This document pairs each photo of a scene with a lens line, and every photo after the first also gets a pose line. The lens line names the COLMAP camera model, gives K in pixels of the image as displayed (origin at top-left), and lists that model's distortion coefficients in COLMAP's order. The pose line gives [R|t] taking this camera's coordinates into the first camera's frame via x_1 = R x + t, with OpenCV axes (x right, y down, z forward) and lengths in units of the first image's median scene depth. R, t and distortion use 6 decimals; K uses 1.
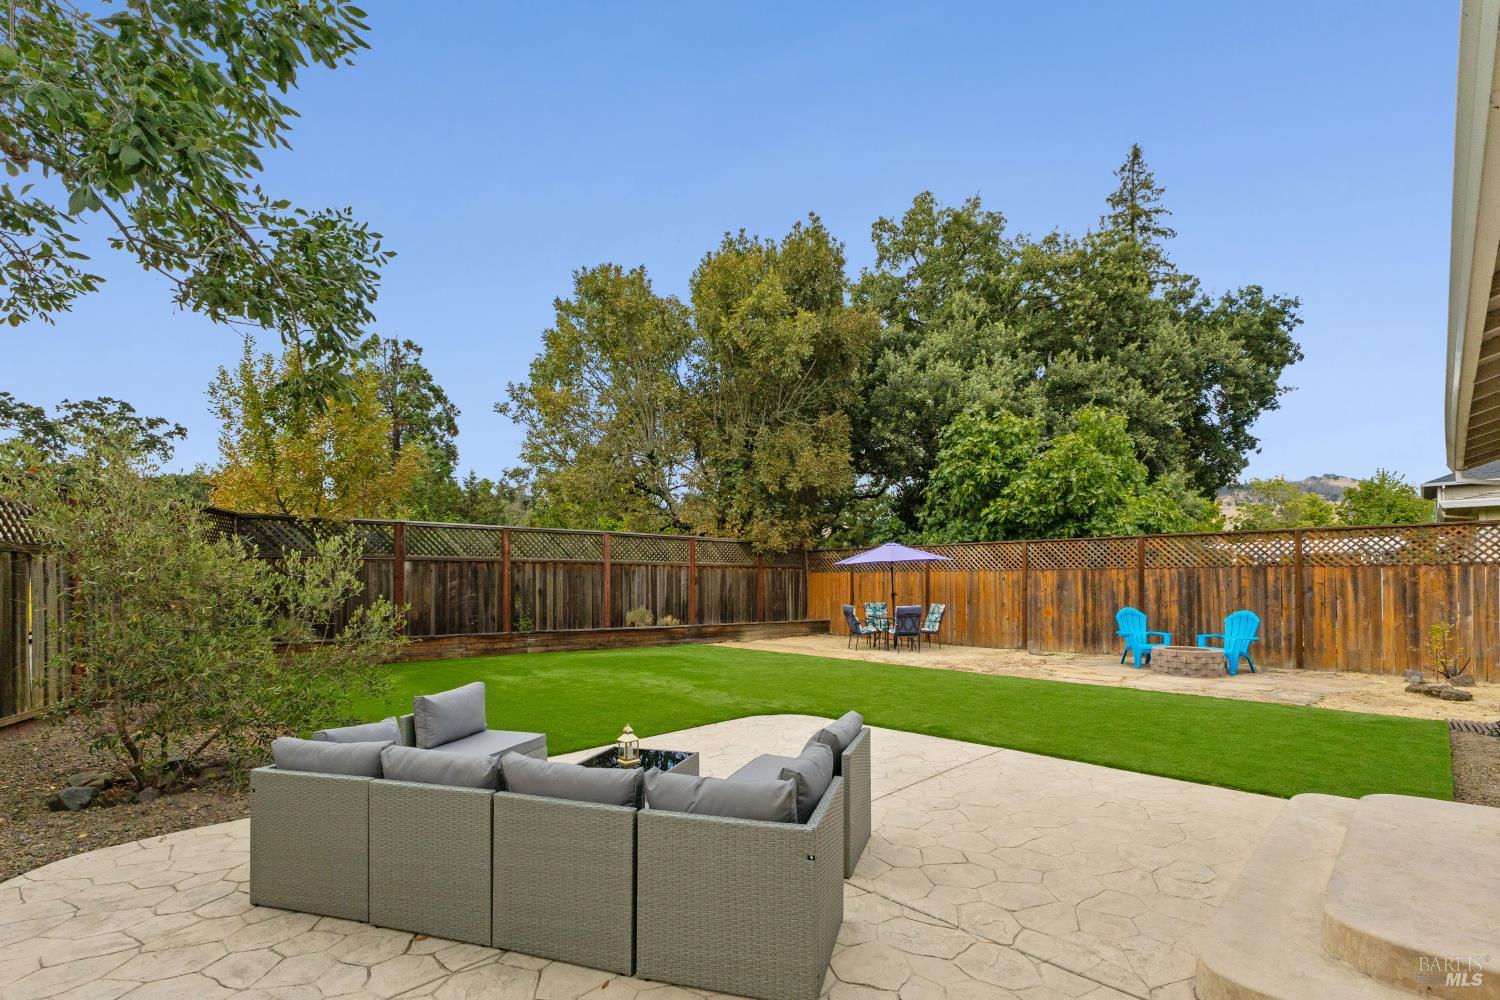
lens RADIAL K [[658.0, 0, 750.0], [0, 658.0, 500.0], [0, 0, 1]] dist [-0.000277, -0.000083]
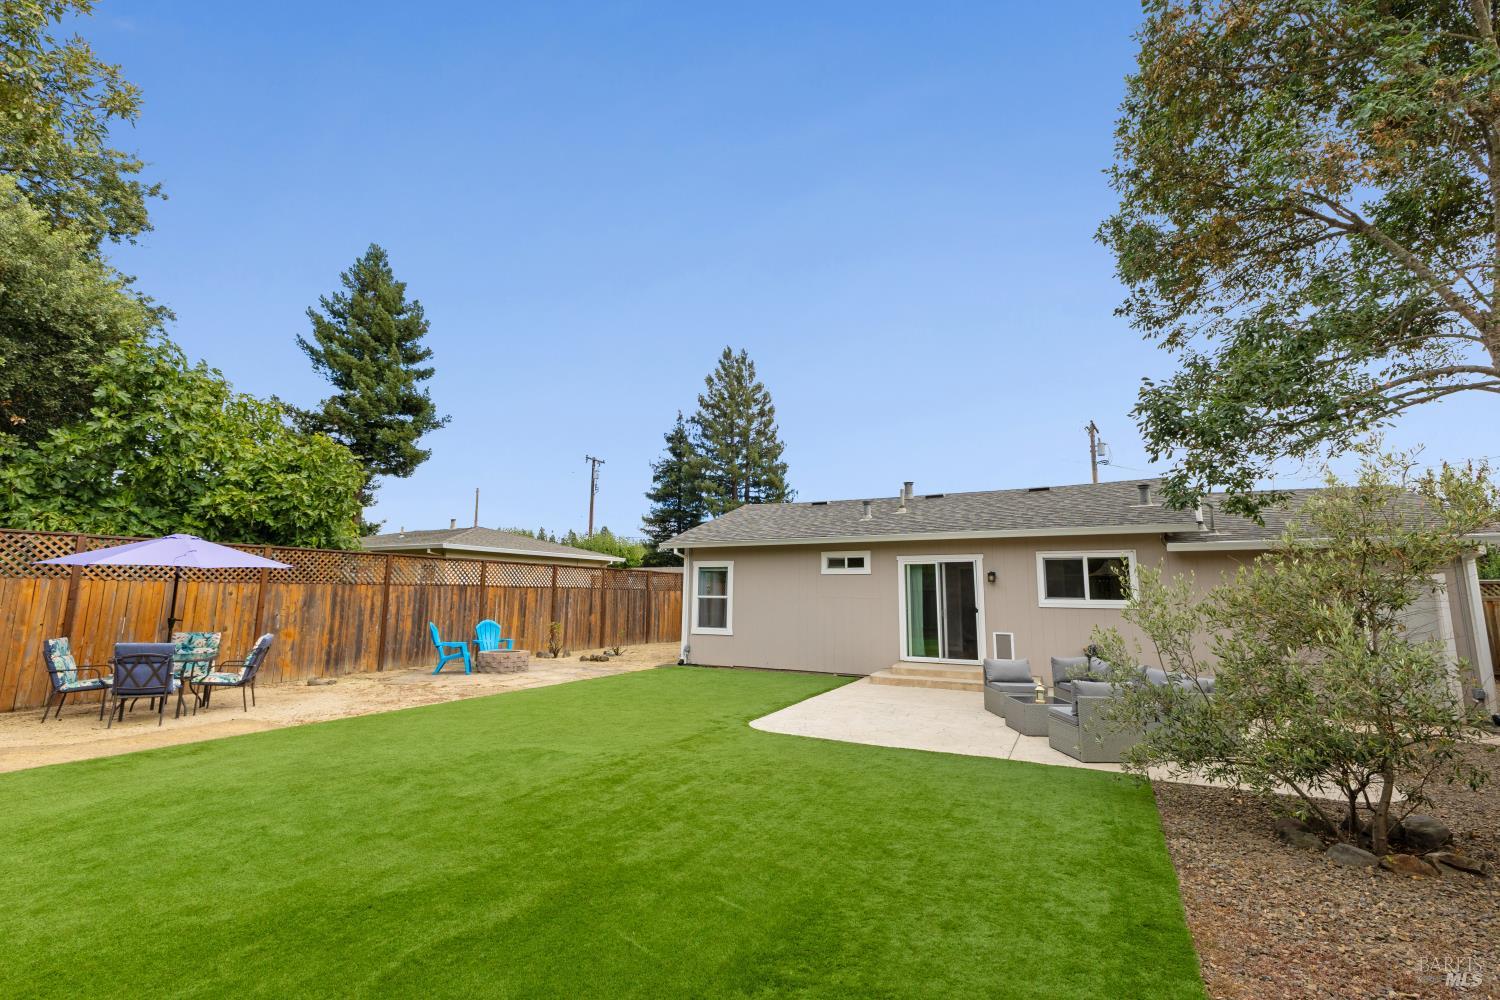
lens RADIAL K [[658.0, 0, 750.0], [0, 658.0, 500.0], [0, 0, 1]] dist [-0.000277, -0.000083]
pose [[-0.306359, 0.134382, 0.942383, -0.553219], [-0.123004, 0.976097, -0.179177, 0.085181], [-0.943936, -0.170809, -0.282506, 0.742984]]
